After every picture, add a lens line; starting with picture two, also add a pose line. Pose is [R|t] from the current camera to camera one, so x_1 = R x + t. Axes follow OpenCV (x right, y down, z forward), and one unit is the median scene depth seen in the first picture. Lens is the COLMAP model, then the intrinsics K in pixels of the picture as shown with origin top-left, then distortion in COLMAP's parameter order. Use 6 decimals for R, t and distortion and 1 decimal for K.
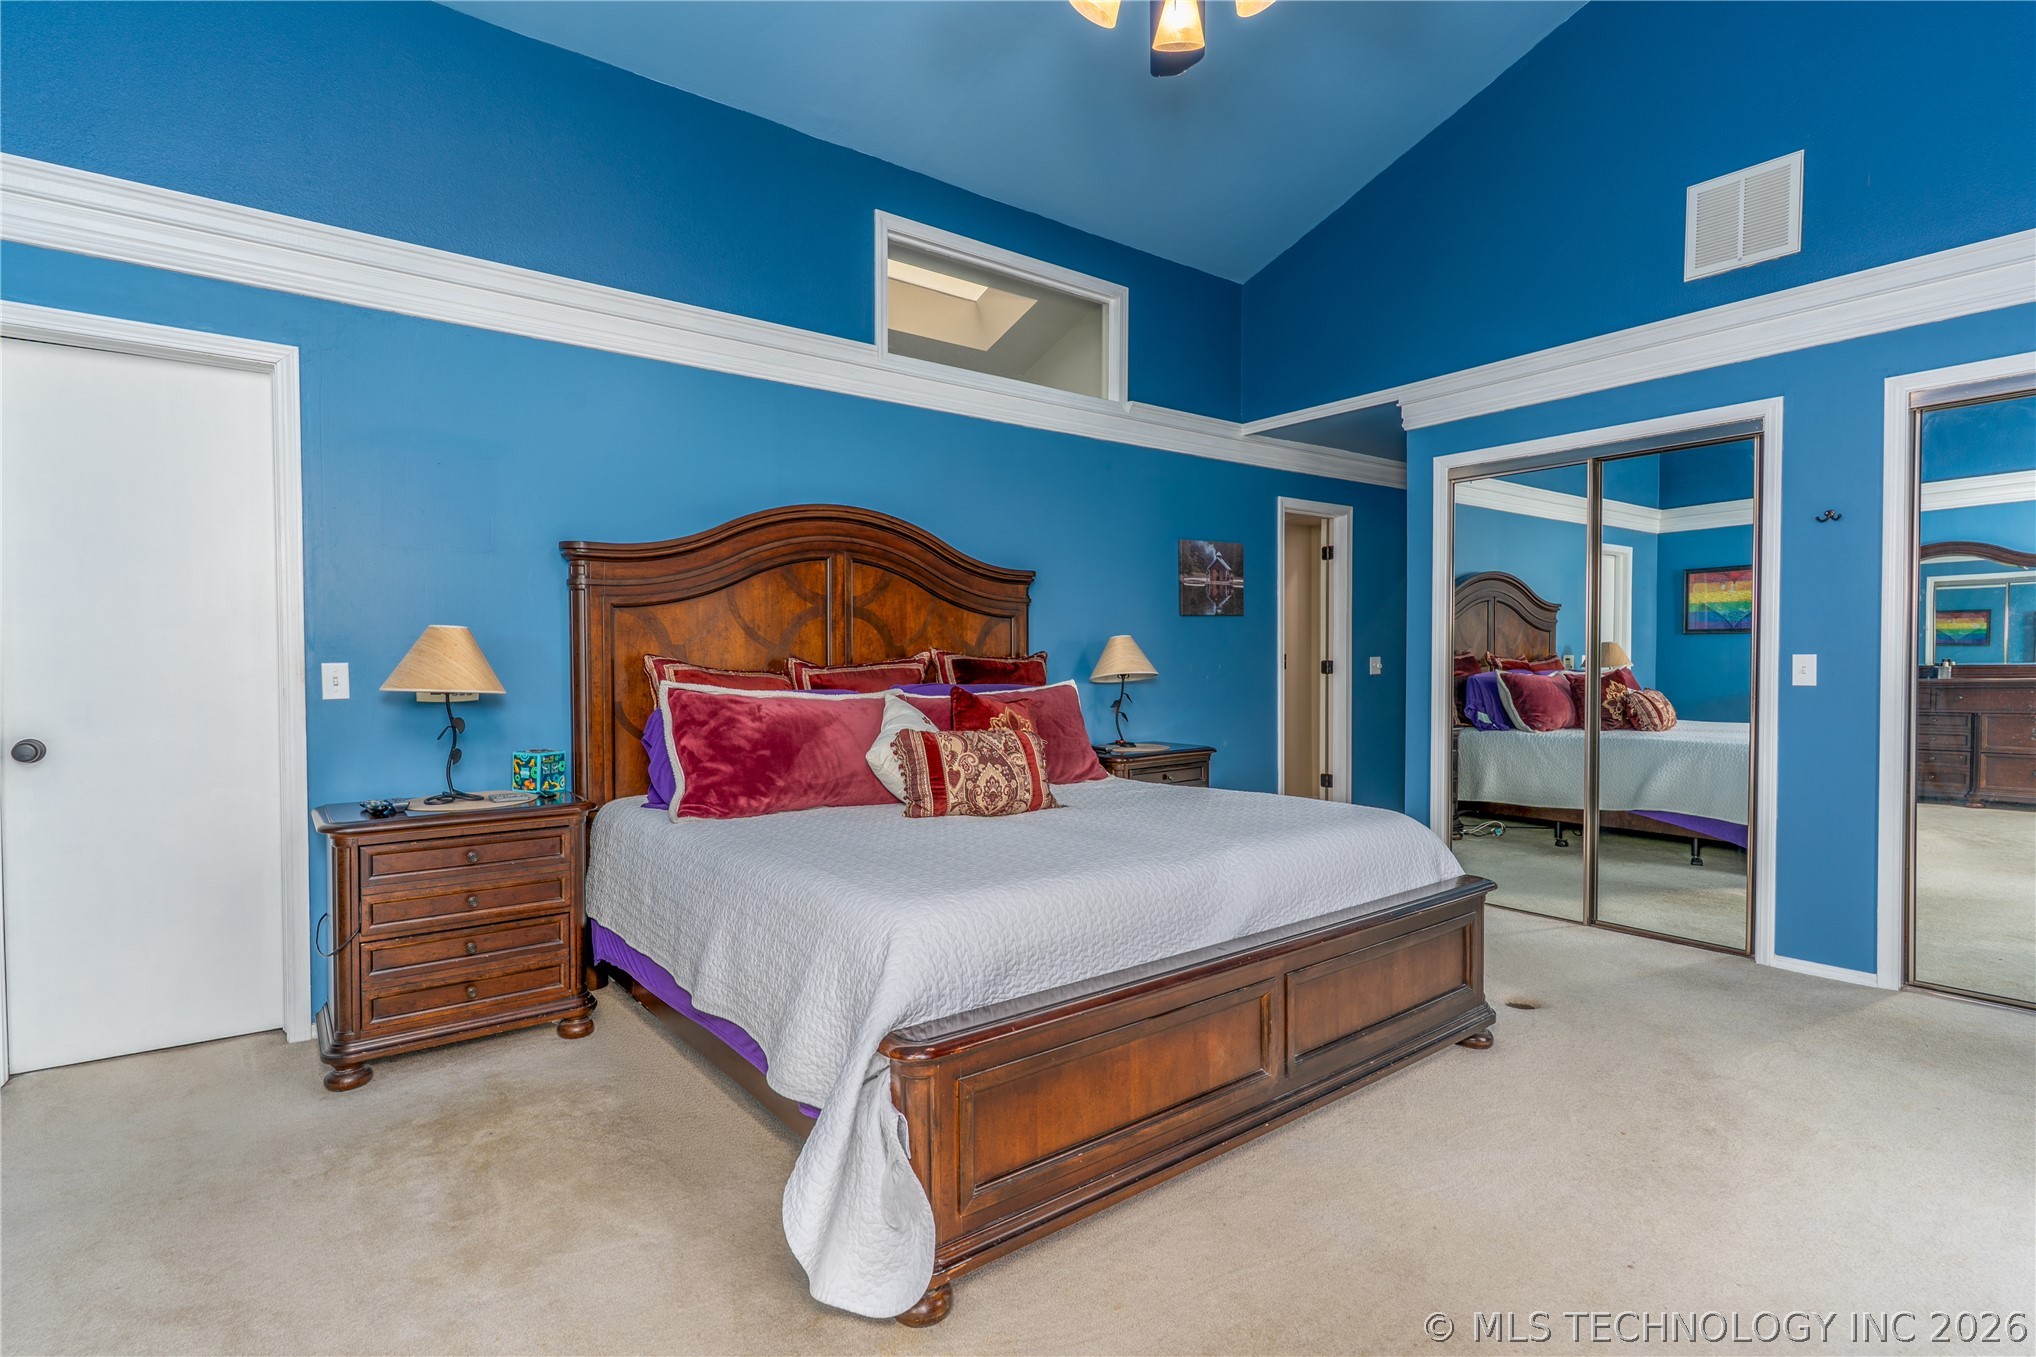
lens RADIAL K [[963.3, 0, 1020.0], [0, 963.3, 677.1], [0, 0, 1]] dist [-0.000756, -0.000145]
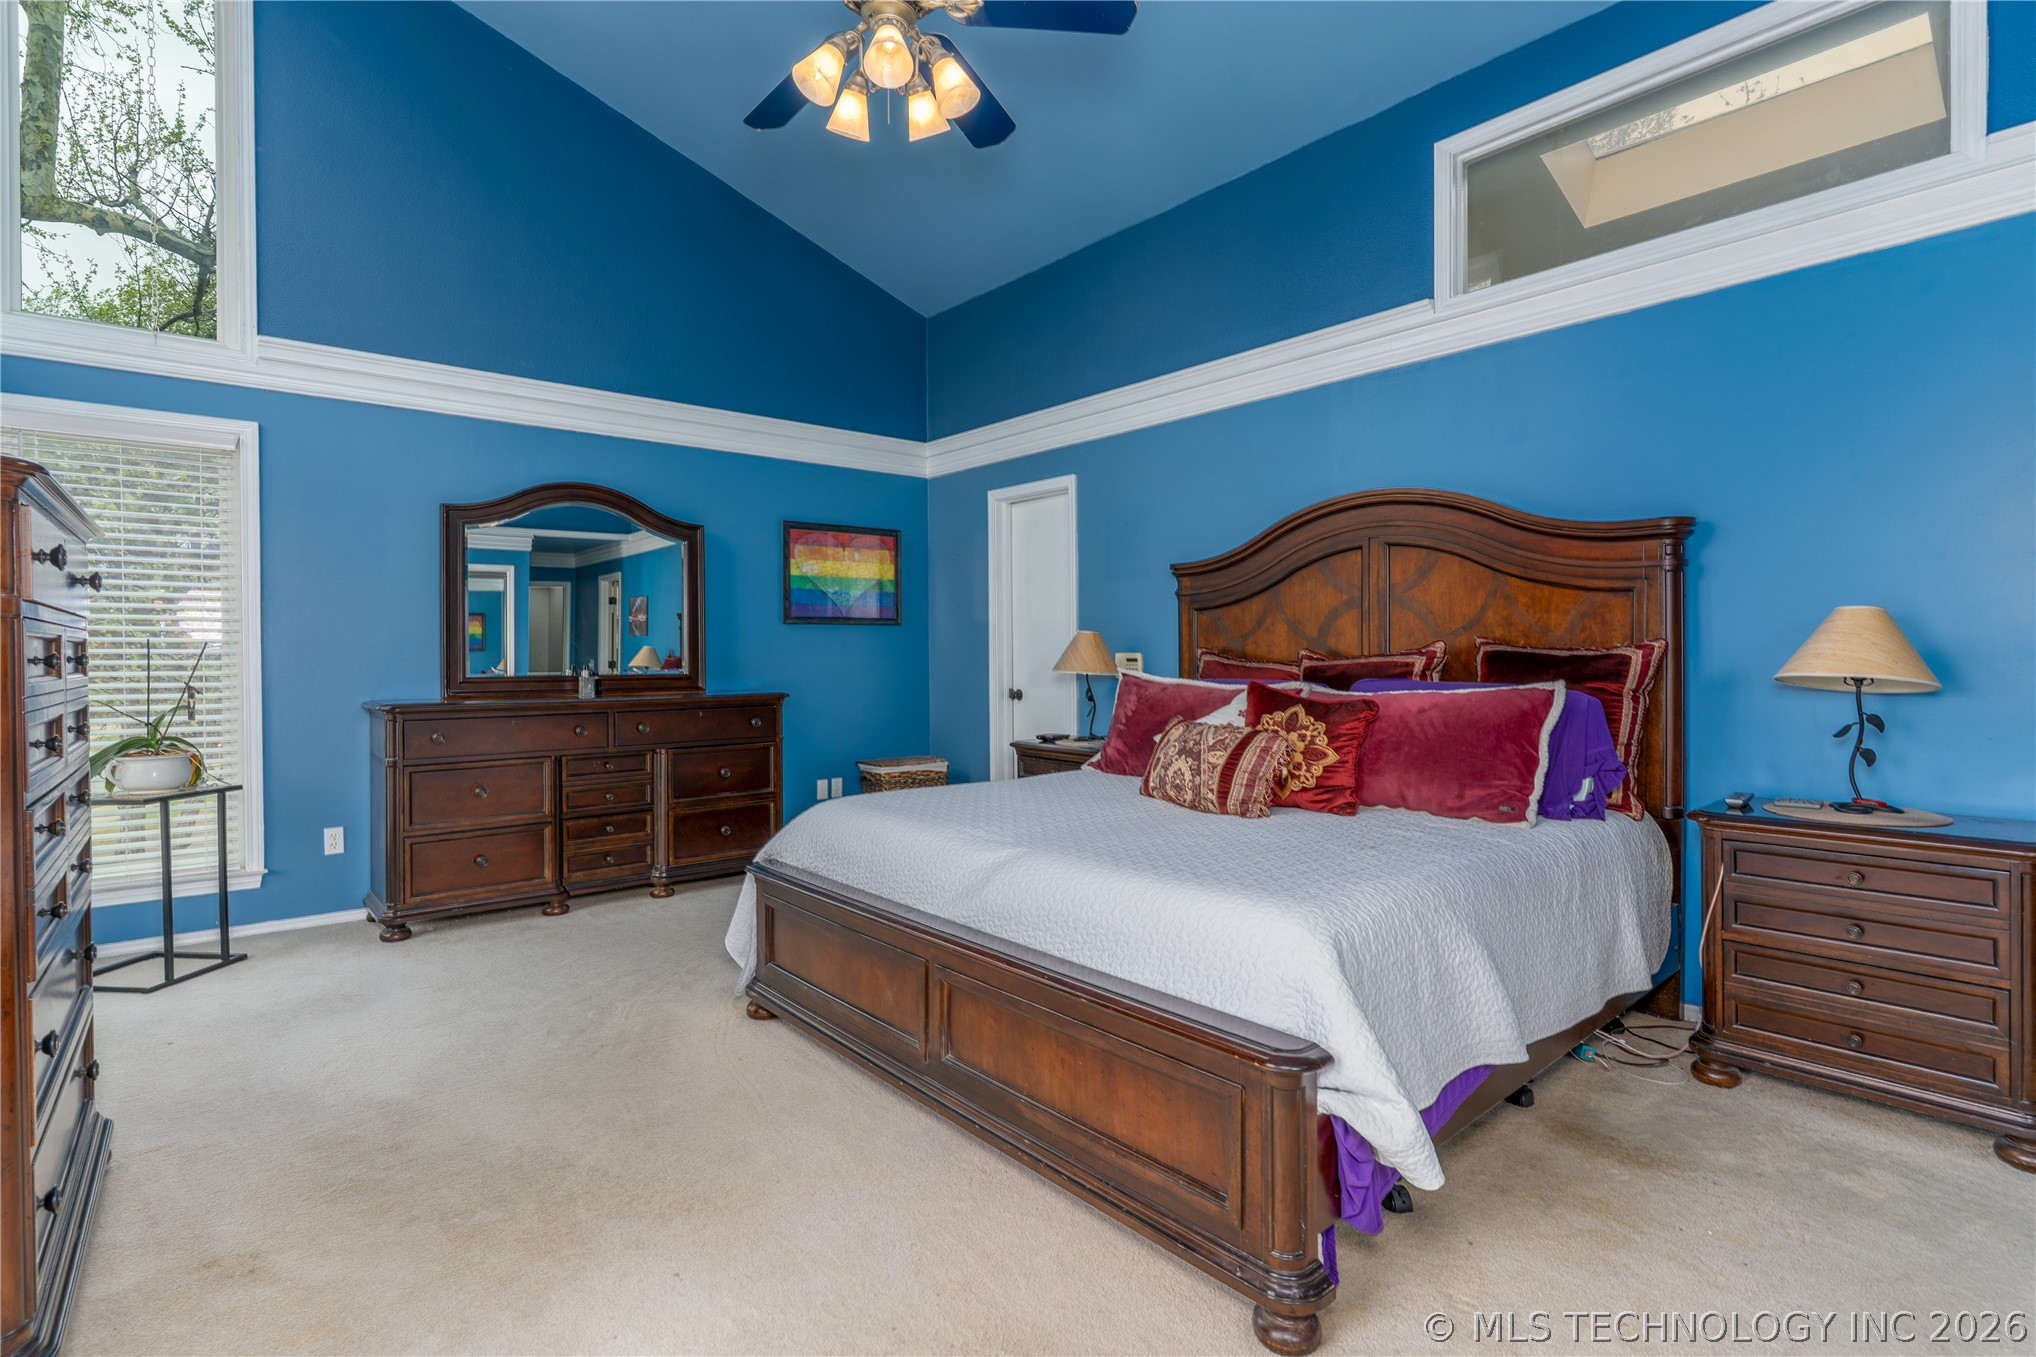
lens RADIAL K [[1014.6, 0, 1013.5], [0, 1014.6, 631.1], [0, 0, 1]] dist [0.000613, 0.000097]
pose [[0.020930, -0.017626, -0.999626, 0.884493], [-0.014570, 0.999733, -0.017933, -0.016429], [0.999675, 0.014940, 0.020668, 0.684979]]
